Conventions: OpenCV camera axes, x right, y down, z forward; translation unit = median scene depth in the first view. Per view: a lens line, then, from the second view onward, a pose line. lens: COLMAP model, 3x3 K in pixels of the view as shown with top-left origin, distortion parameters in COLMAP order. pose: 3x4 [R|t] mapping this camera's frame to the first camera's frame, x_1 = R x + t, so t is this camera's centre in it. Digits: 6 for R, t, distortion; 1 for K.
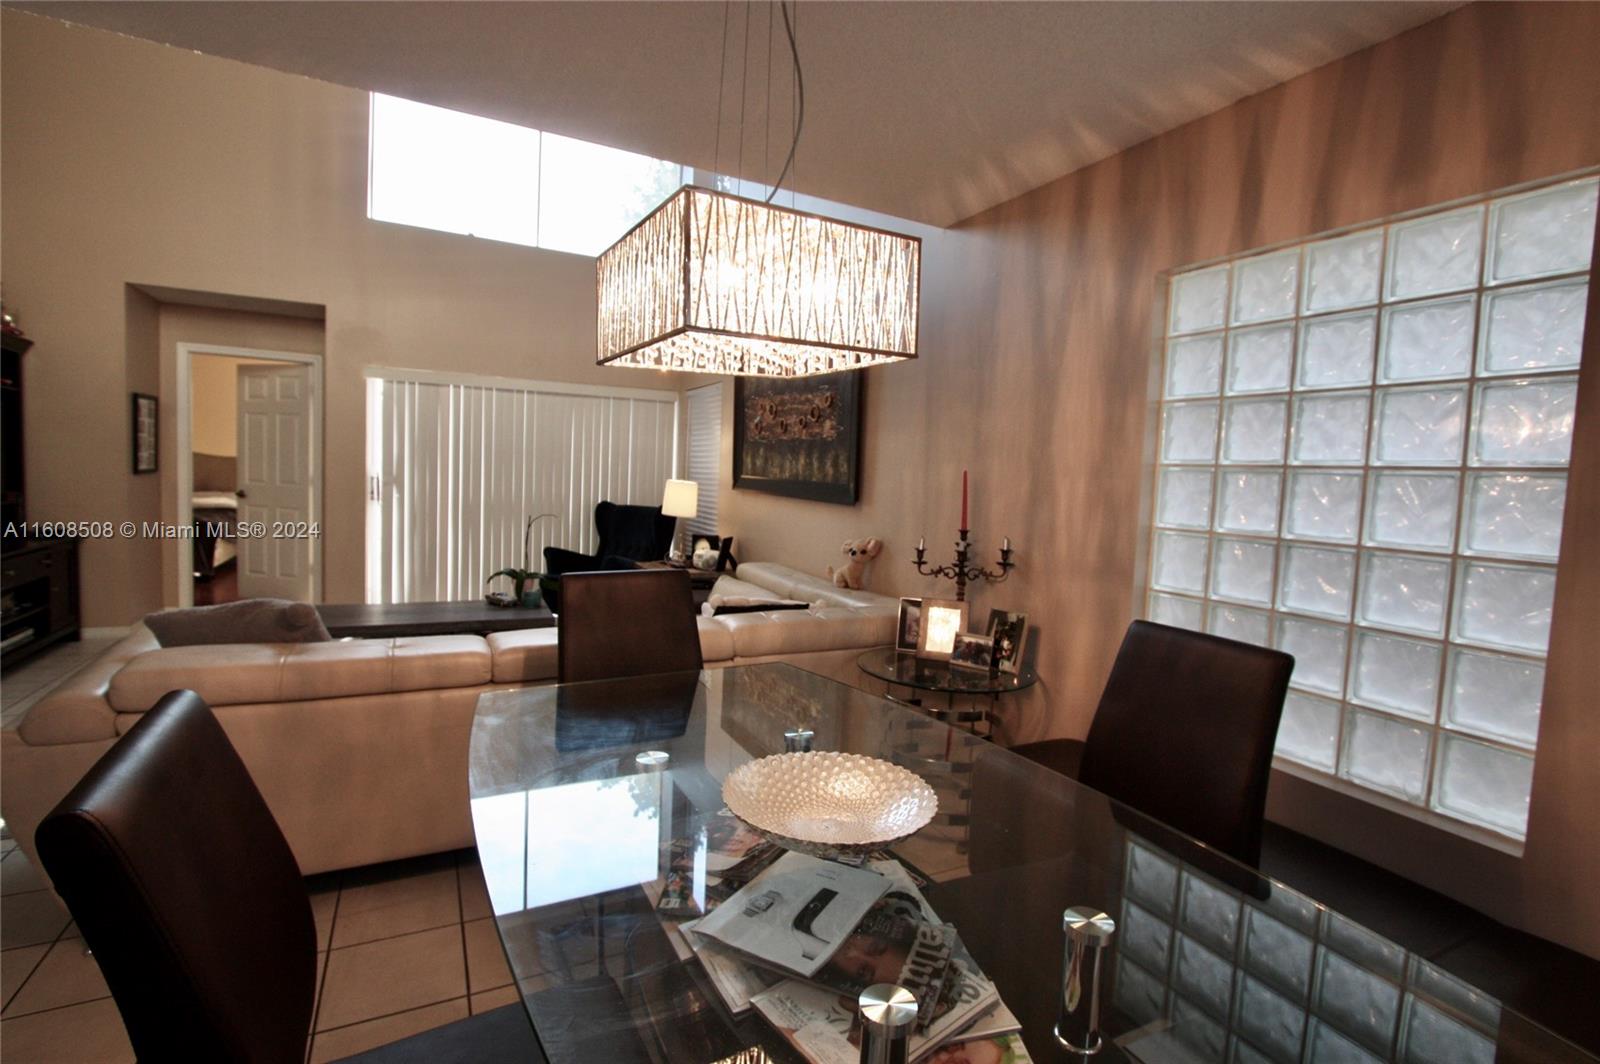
lens RADIAL K [[747.6, 0, 808.3], [0, 747.6, 527.2], [0, 0, 1]] dist [-0.018316, 0.004614]
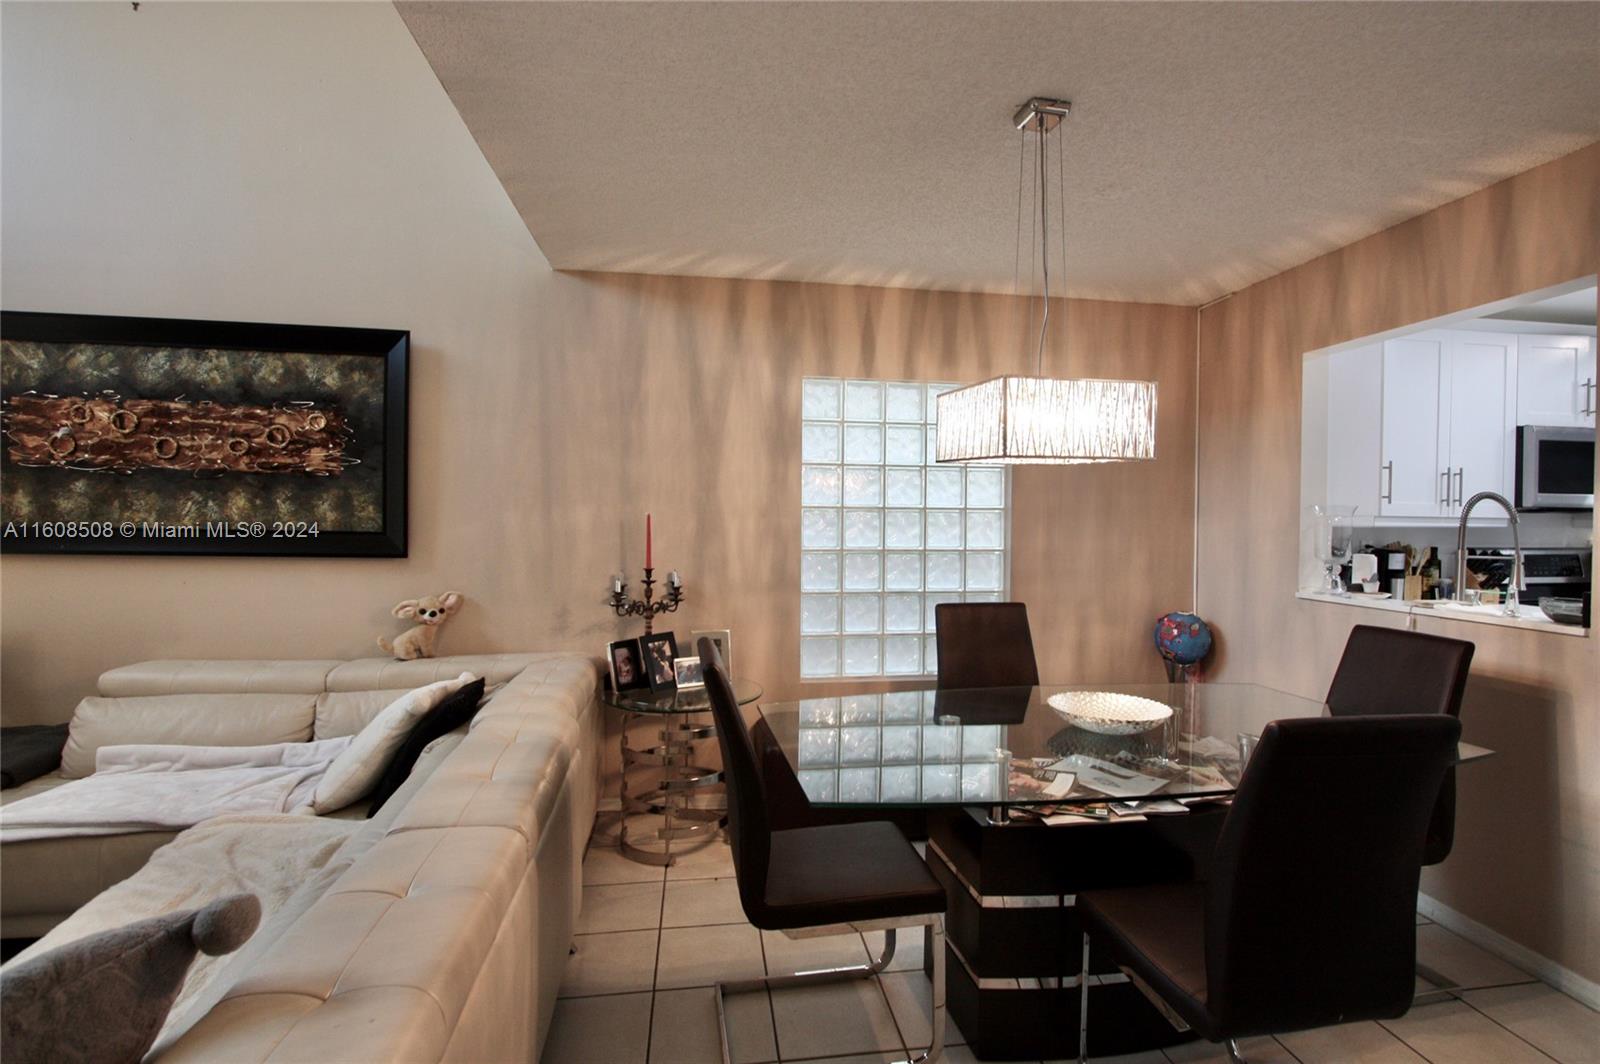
lens RADIAL K [[747.6, 0, 808.3], [0, 747.6, 527.2], [0, 0, 1]] dist [-0.018316, 0.004614]
pose [[0.327783, -0.059936, 0.942850, -0.738939], [0.072614, 0.996632, 0.038111, -0.080973], [-0.941958, 0.055972, 0.331031, 0.416293]]
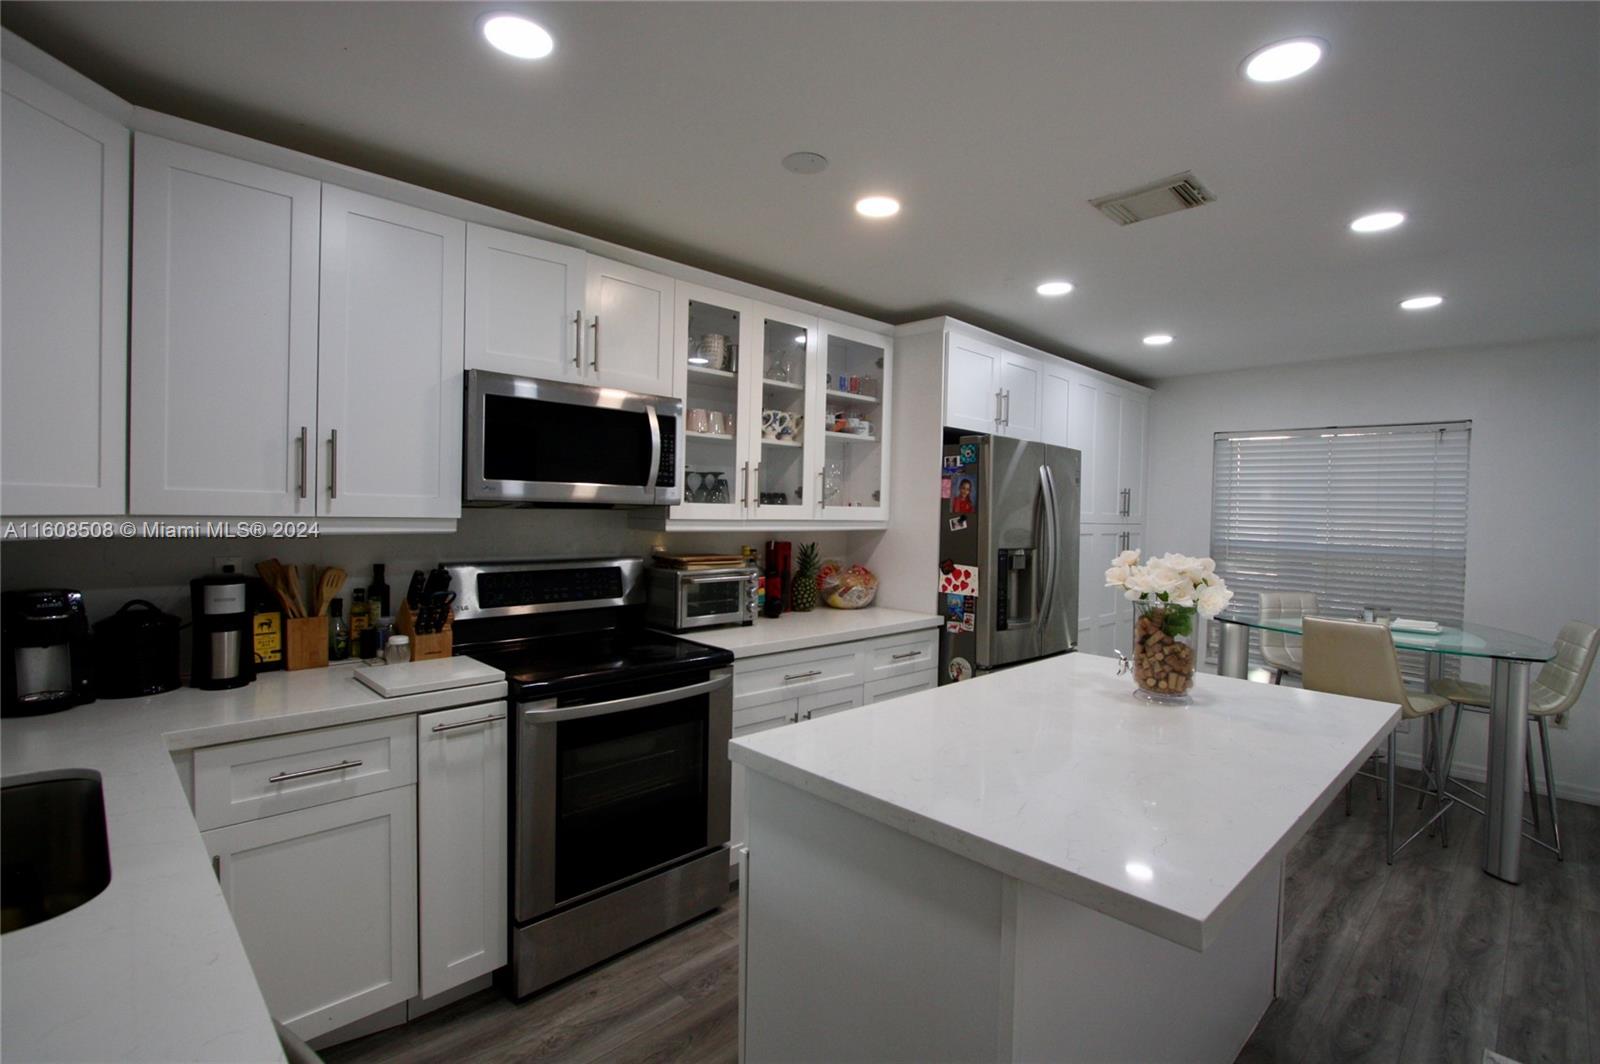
lens RADIAL K [[747.6, 0, 808.3], [0, 747.6, 527.2], [0, 0, 1]] dist [-0.018316, 0.004614]
pose [[-0.298230, -0.074187, 0.951607, -0.021952], [0.032083, 0.995632, 0.087674, -0.009640], [-0.953955, 0.056678, -0.294547, -0.413030]]
